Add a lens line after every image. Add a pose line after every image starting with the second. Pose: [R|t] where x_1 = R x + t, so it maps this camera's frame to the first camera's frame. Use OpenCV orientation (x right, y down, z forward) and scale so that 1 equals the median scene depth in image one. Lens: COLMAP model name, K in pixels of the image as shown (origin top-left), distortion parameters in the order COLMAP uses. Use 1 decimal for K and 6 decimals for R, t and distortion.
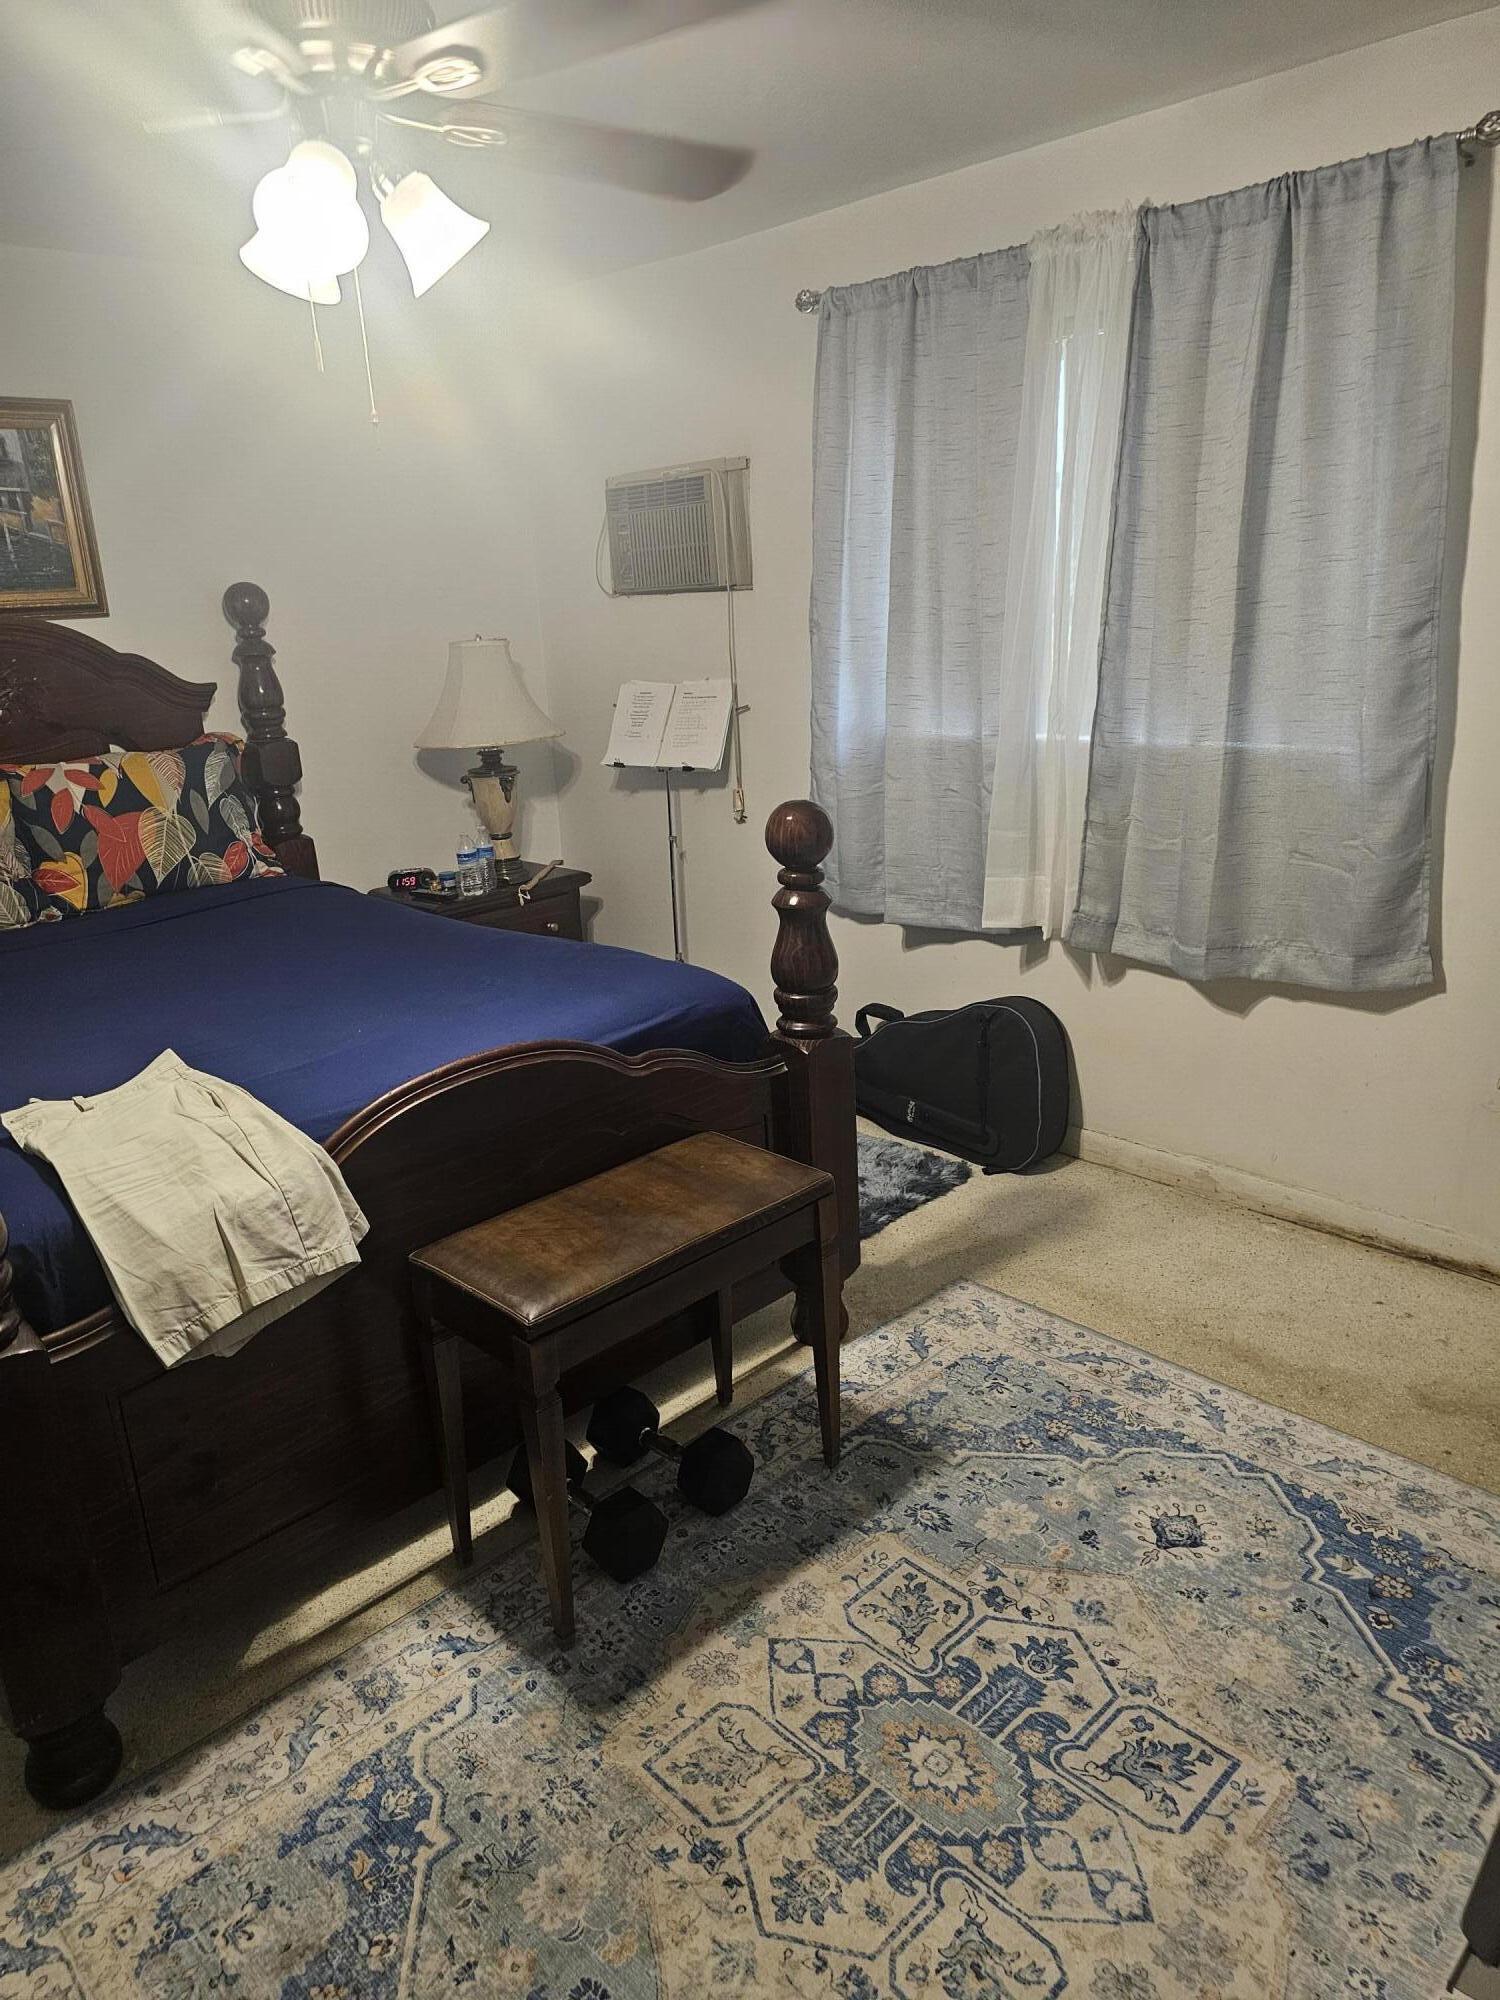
lens RADIAL K [[1349.3, 0, 756.4], [0, 1349.3, 1011.4], [0, 0, 1]] dist [0.078467, -0.065408]
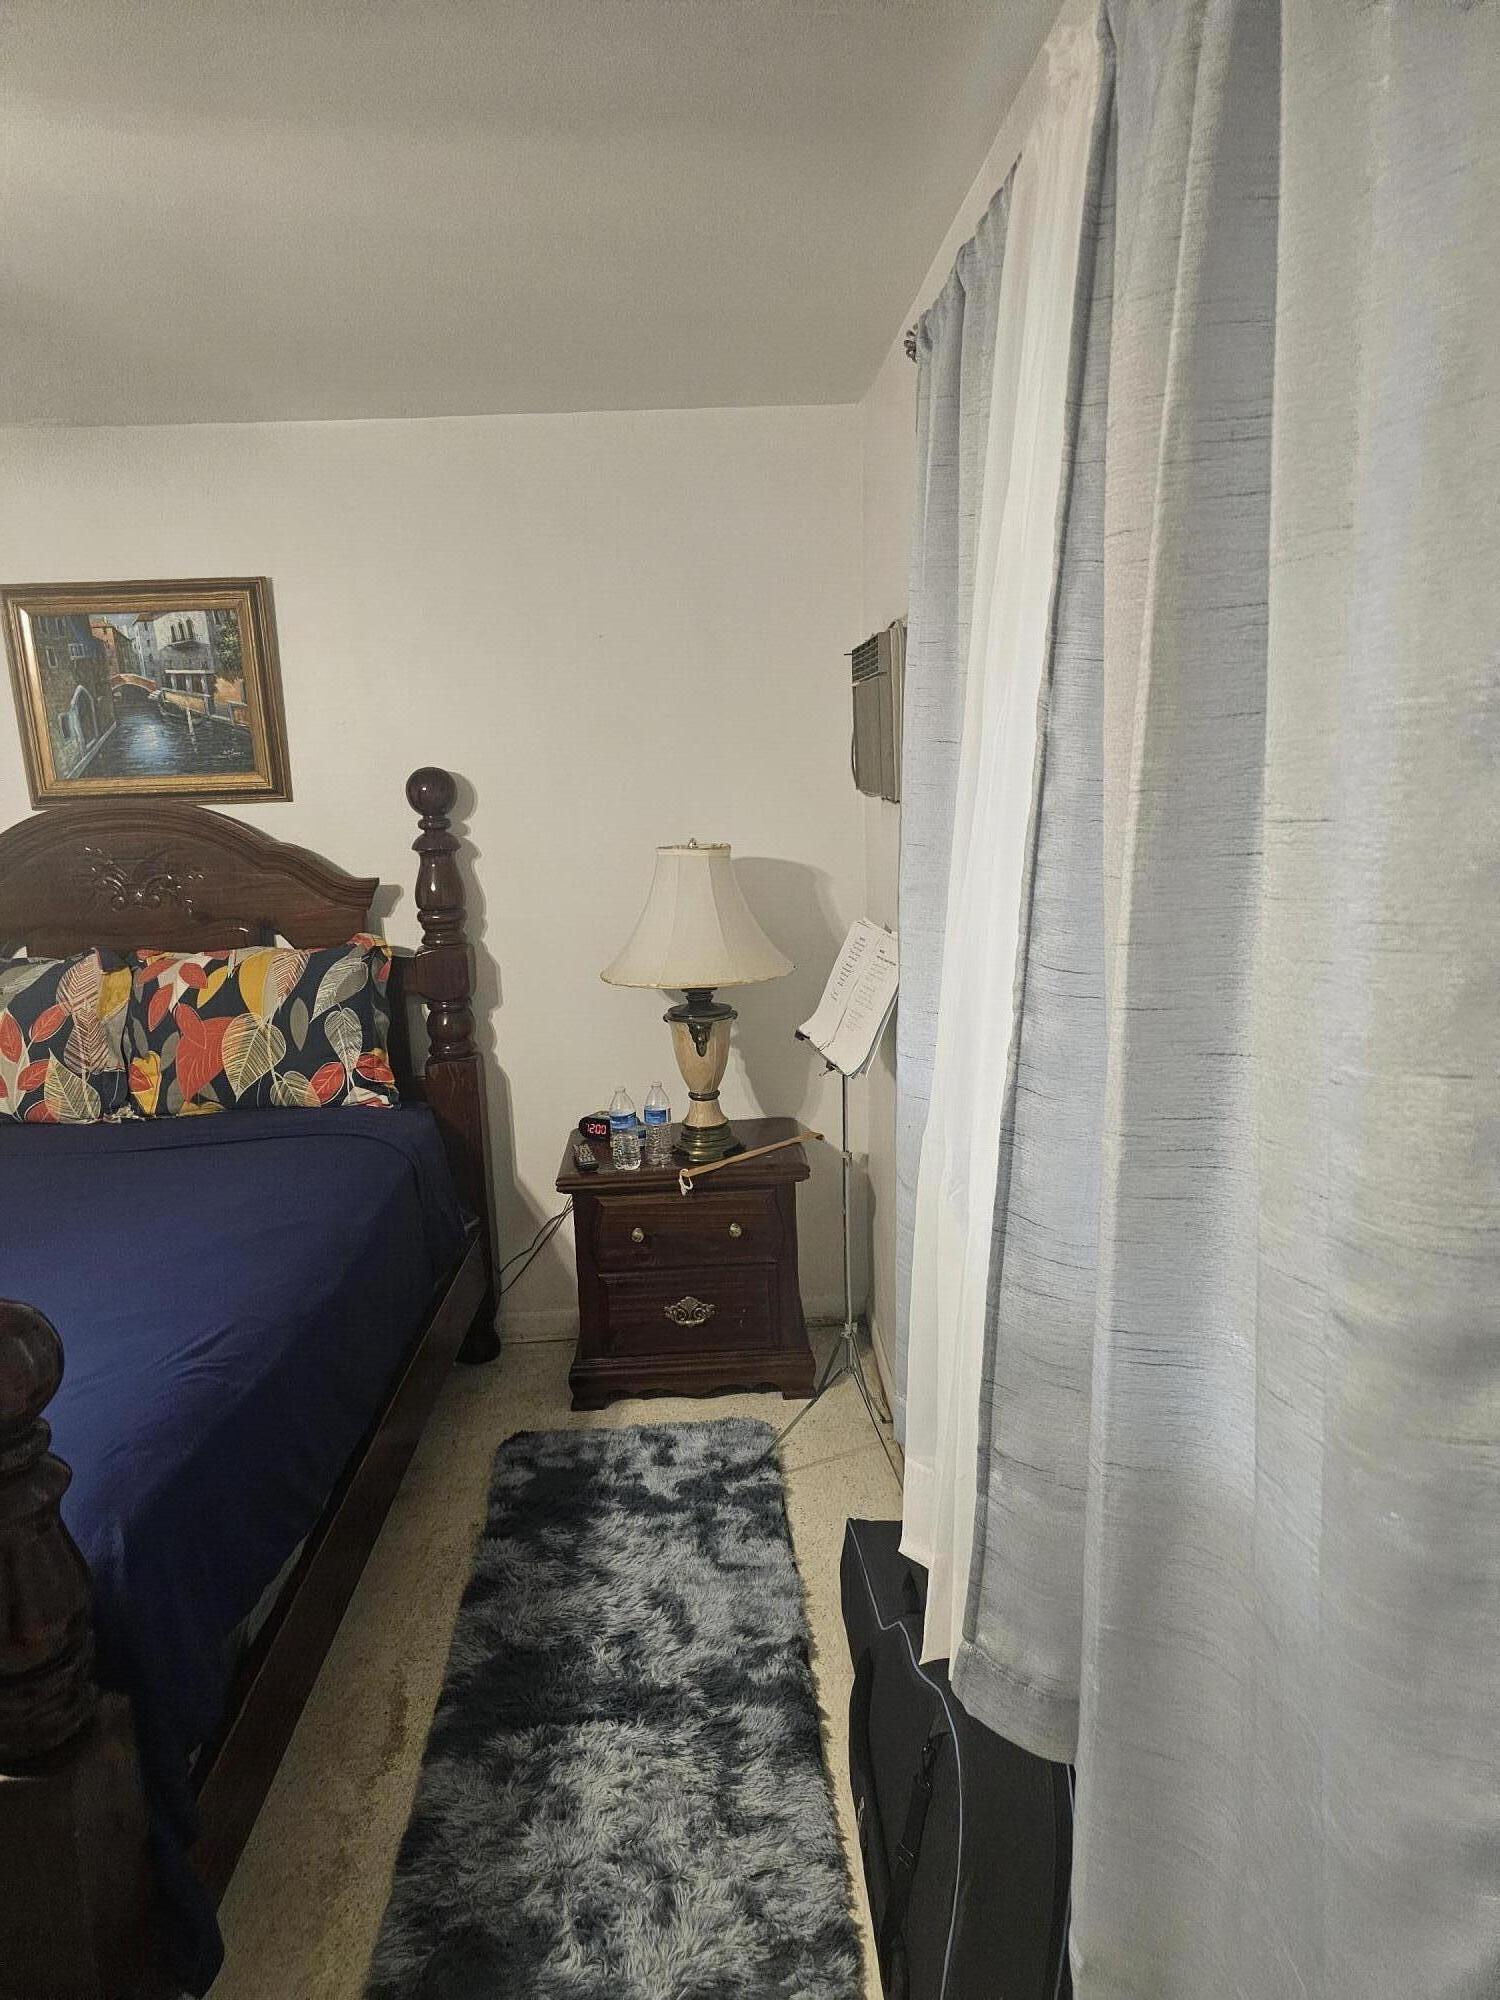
lens RADIAL K [[1349.3, 0, 756.4], [0, 1349.3, 1011.4], [0, 0, 1]] dist [0.078467, -0.065408]
pose [[0.735035, 0.163431, -0.658038, 0.392364], [-0.212484, 0.977150, 0.005340, -0.228125], [0.643874, 0.135898, 0.752966, 0.548440]]
